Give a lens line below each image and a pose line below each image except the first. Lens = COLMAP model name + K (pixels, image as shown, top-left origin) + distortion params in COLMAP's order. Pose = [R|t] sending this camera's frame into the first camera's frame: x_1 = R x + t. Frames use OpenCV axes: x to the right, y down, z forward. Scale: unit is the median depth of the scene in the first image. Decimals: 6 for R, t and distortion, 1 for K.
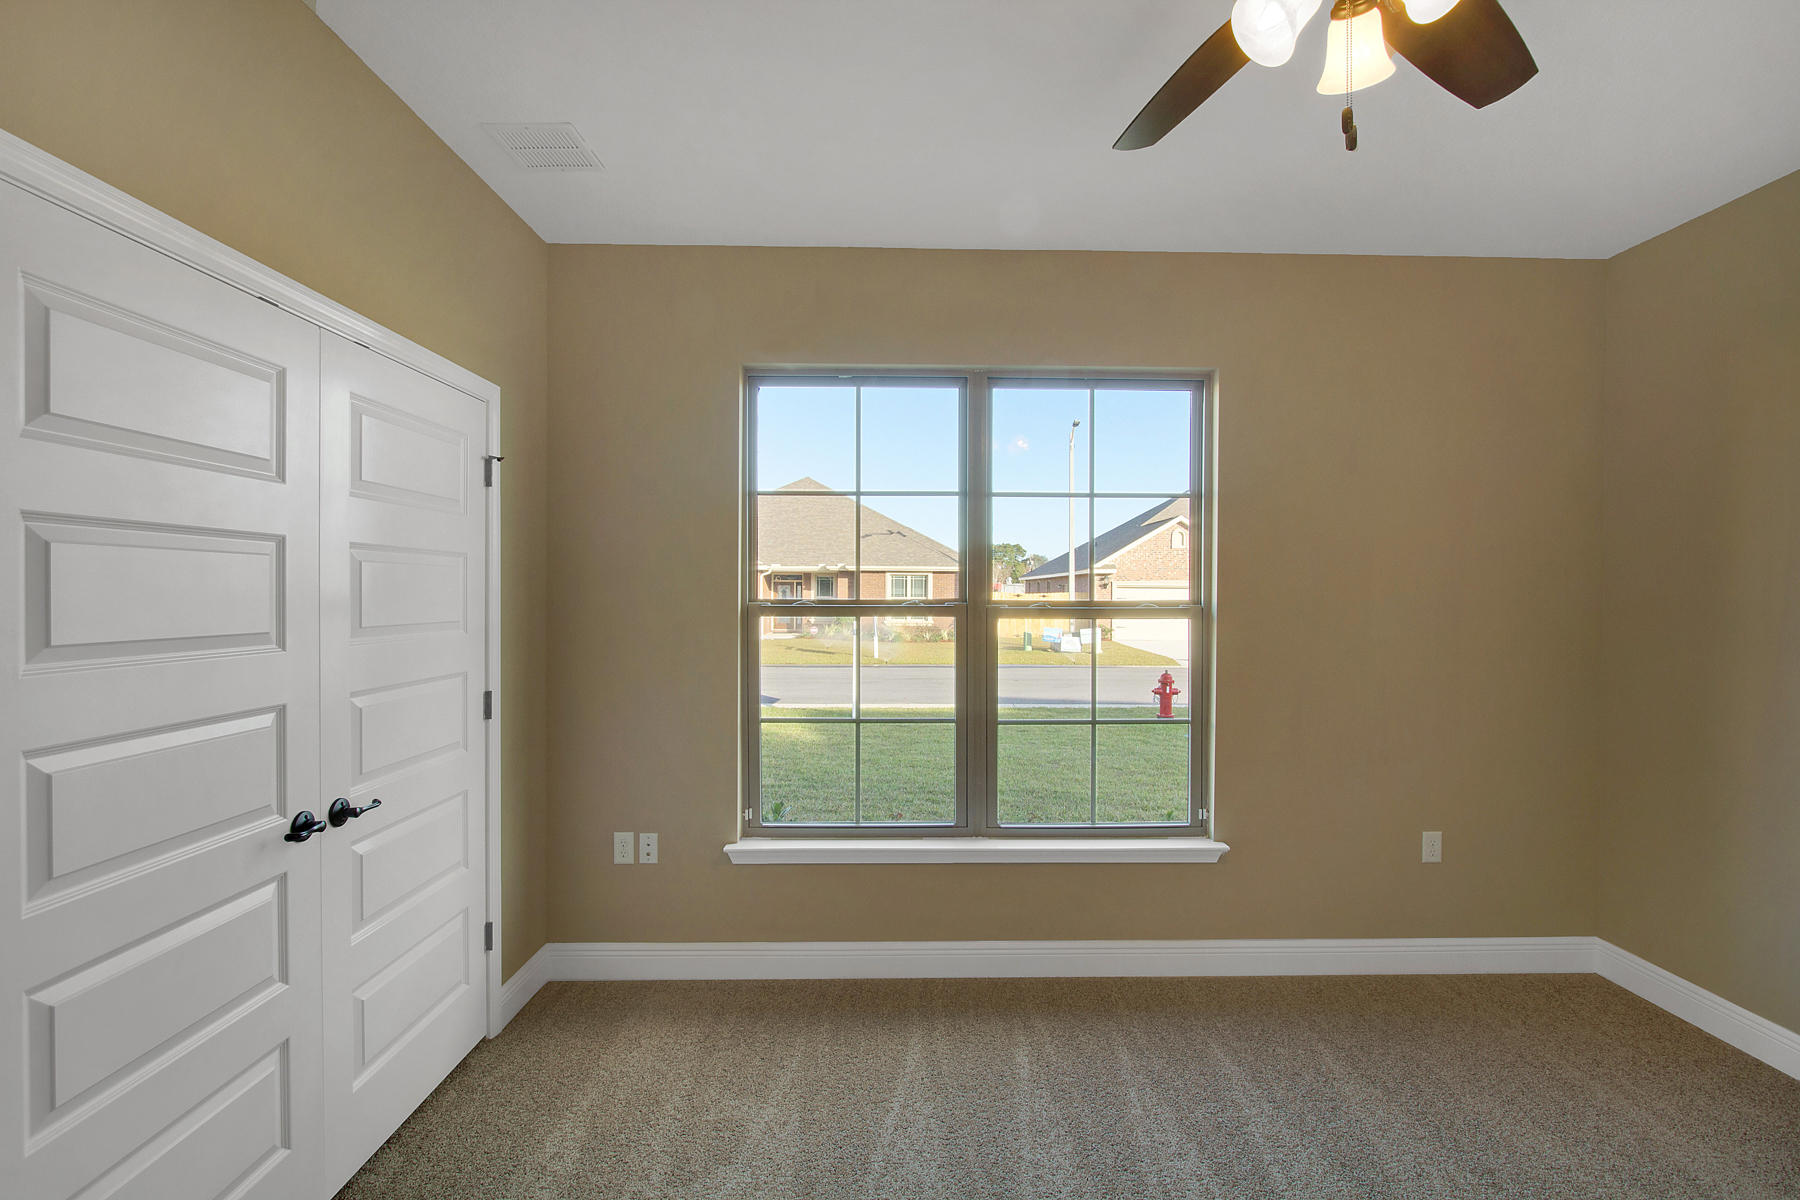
lens RADIAL K [[843.1, 0, 928.7], [0, 843.1, 601.7], [0, 0, 1]] dist [0.000687, 0.000666]
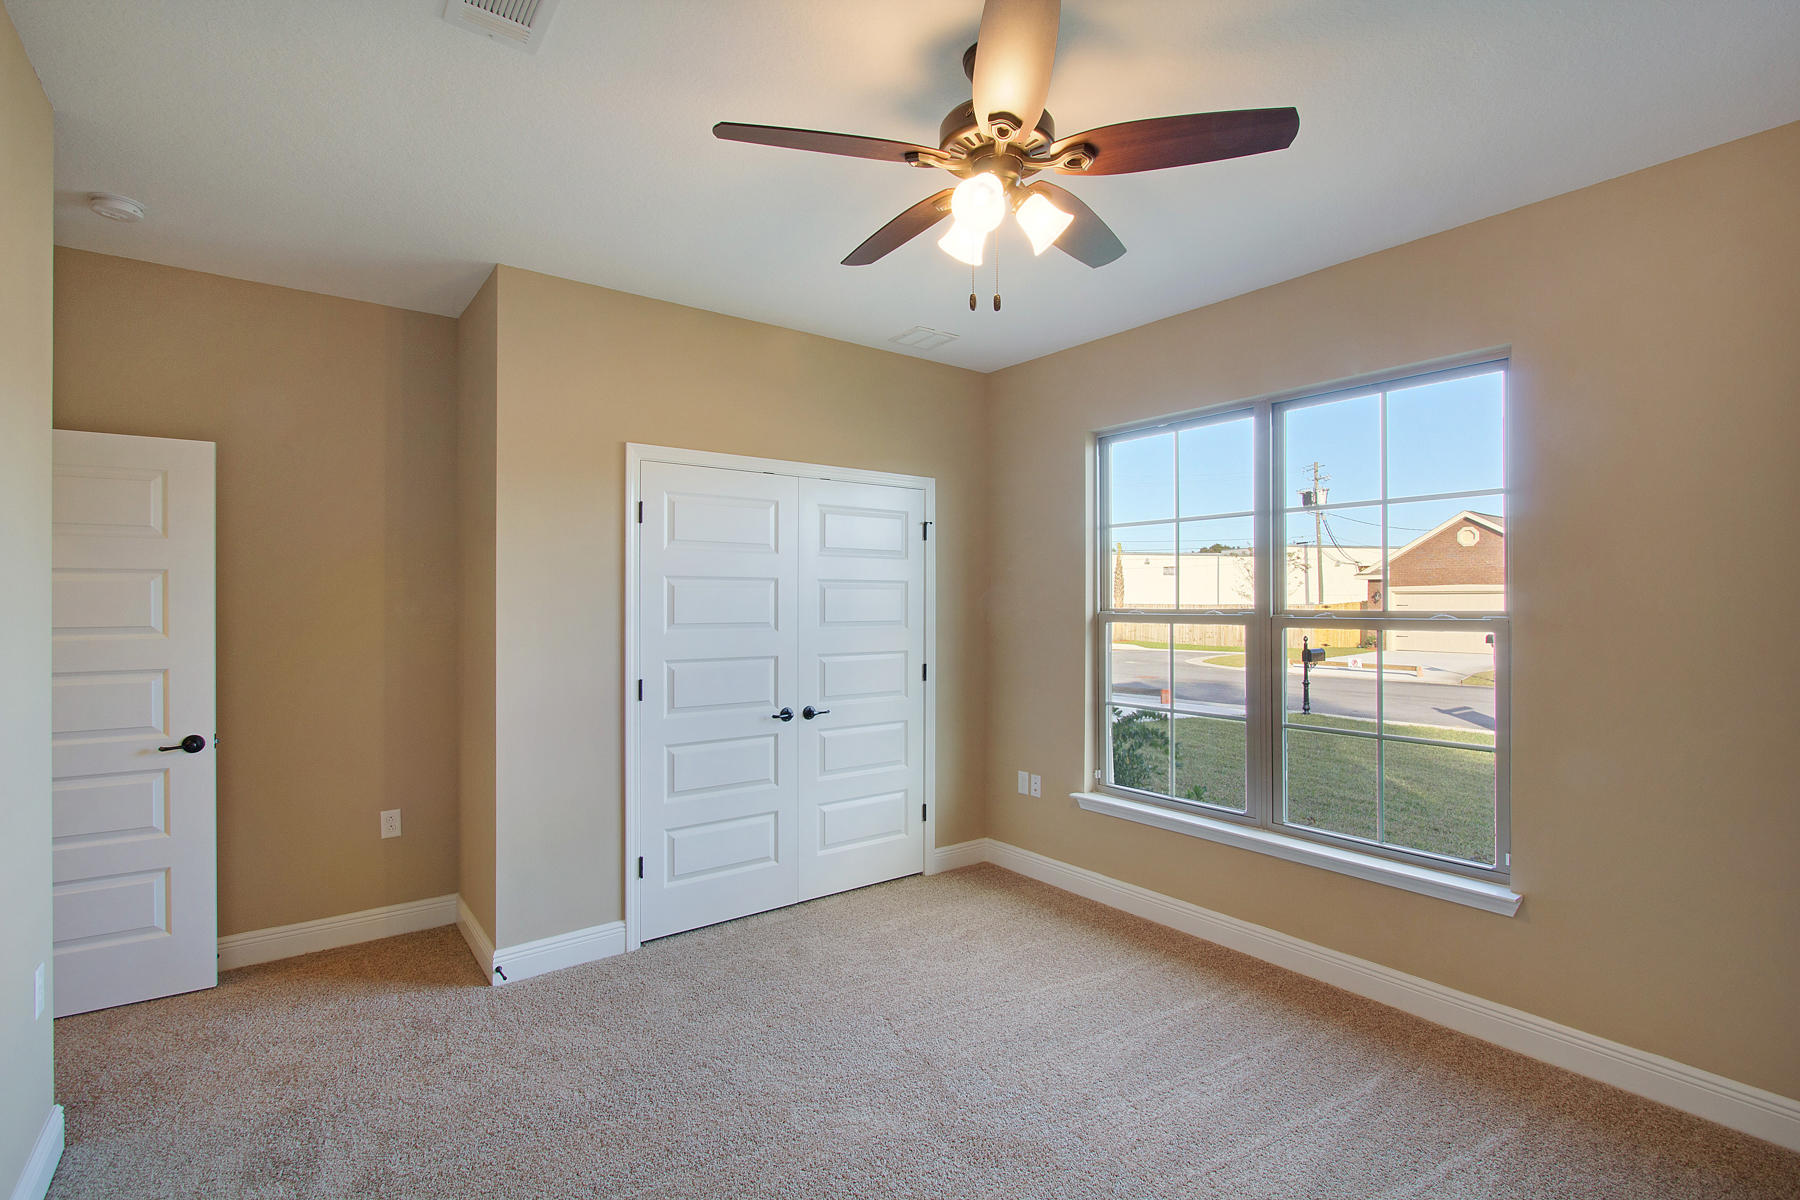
lens RADIAL K [[846.1, 0, 916.4], [0, 846.1, 603.9], [0, 0, 1]] dist [-0.011622, 0.000670]
pose [[0.590122, -0.003172, -0.807308, 0.681083], [-0.007259, 0.999931, -0.009235, 0.003509], [0.807281, 0.011310, 0.590059, 0.003360]]
